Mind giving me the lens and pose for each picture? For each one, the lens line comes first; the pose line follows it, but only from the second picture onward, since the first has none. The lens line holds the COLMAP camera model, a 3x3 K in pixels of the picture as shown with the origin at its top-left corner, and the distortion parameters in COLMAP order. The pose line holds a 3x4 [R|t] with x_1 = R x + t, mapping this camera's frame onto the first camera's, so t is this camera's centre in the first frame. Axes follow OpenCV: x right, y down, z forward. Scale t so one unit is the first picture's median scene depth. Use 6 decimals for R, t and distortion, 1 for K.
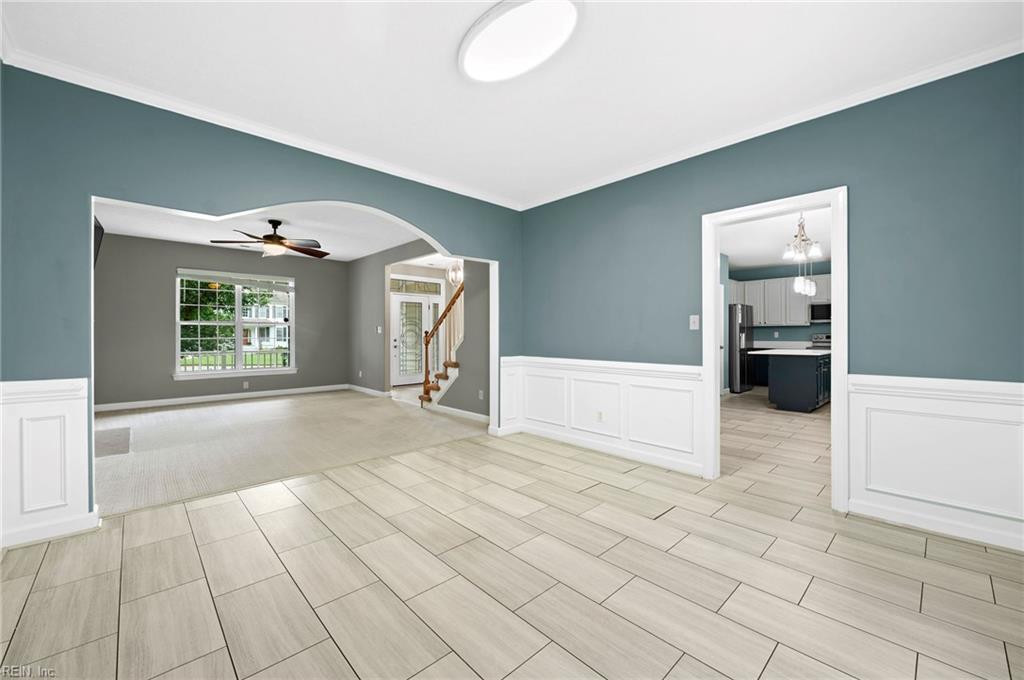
lens RADIAL K [[409.1, 0, 515.3], [0, 409.1, 334.6], [0, 0, 1]] dist [-0.000141, -0.000001]
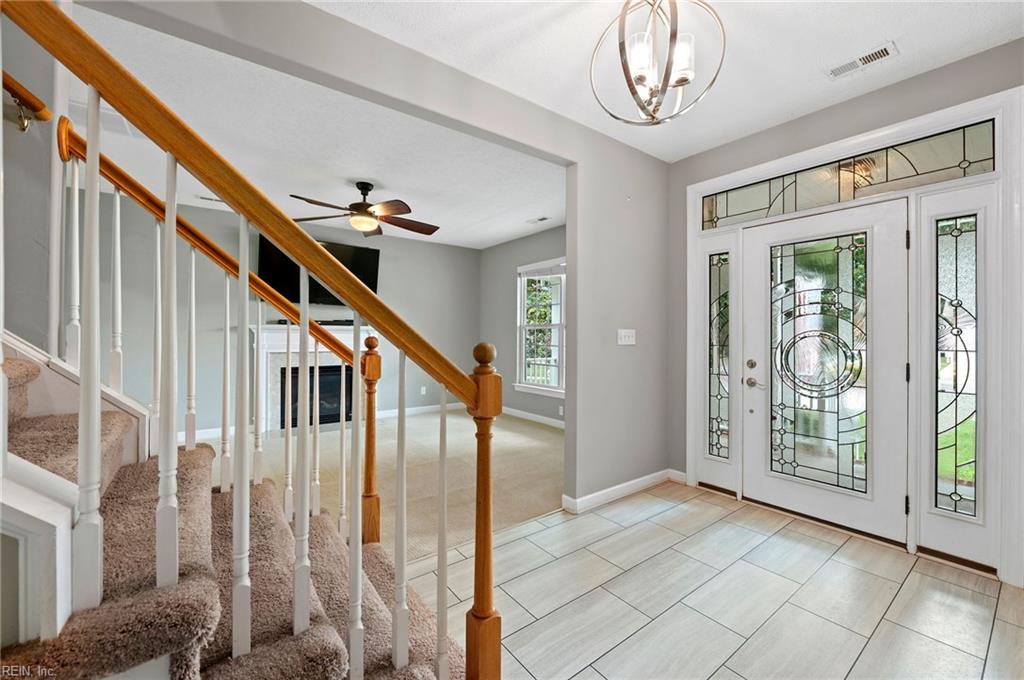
lens RADIAL K [[409.1, 0, 515.3], [0, 409.1, 334.6], [0, 0, 1]] dist [-0.000141, -0.000001]
pose [[-0.104343, -0.001903, -0.994540, 0.063953], [-0.001807, 0.999997, -0.001724, -0.010505], [0.994540, 0.001617, -0.104346, 0.889295]]
